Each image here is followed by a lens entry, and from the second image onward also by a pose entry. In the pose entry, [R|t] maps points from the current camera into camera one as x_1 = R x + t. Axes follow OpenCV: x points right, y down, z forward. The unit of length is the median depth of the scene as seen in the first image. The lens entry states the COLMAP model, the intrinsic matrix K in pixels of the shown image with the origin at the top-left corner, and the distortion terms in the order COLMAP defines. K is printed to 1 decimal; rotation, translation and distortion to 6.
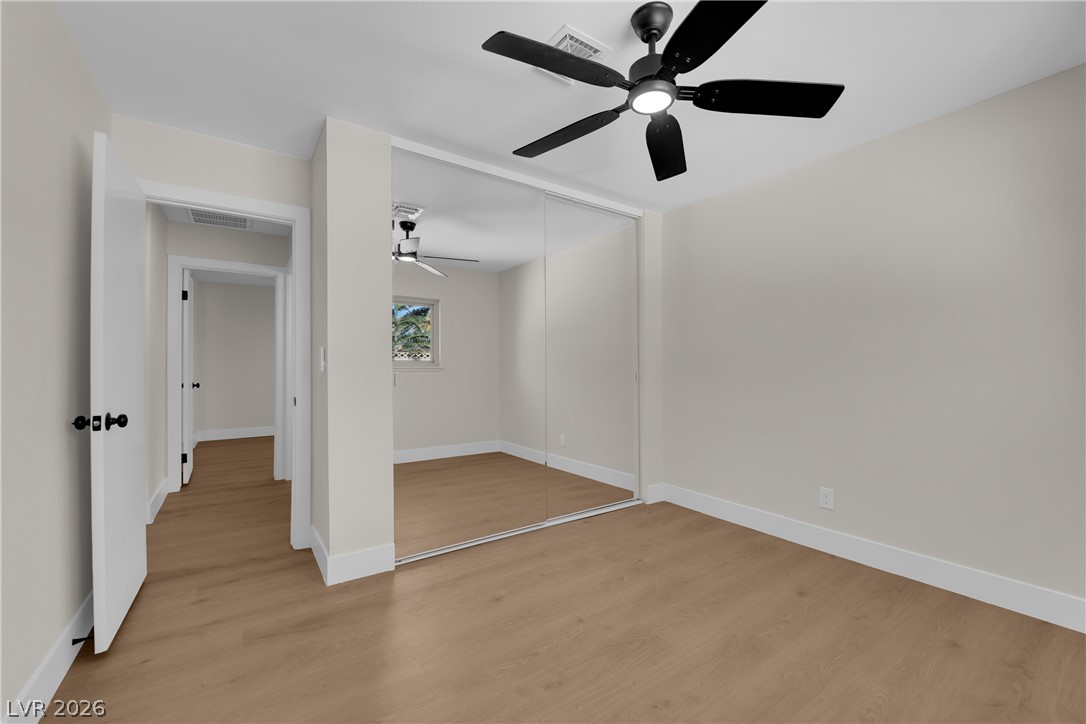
lens RADIAL K [[437.8, 0, 539.2], [0, 437.8, 363.5], [0, 0, 1]] dist [-0.006931, -0.005219]
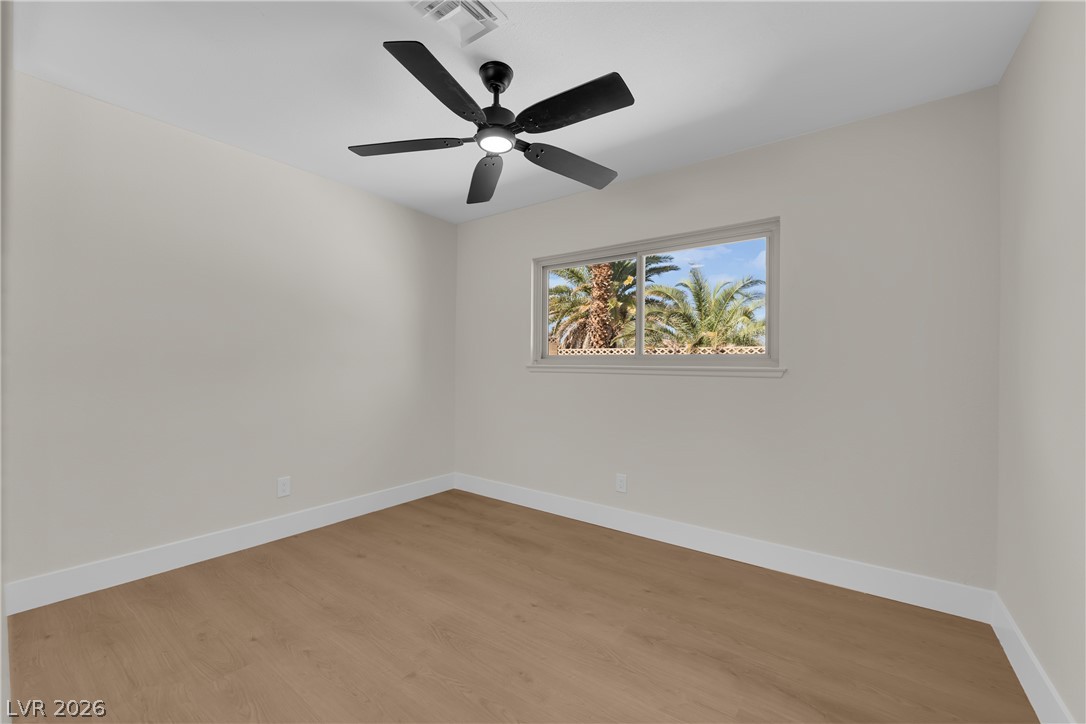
lens RADIAL K [[437.8, 0, 539.2], [0, 437.8, 363.5], [0, 0, 1]] dist [-0.006931, -0.005219]
pose [[-0.338076, 0.003412, 0.941113, -0.636199], [-0.017528, 0.999797, -0.009922, 0.008970], [-0.940956, -0.019851, -0.337948, 0.895931]]
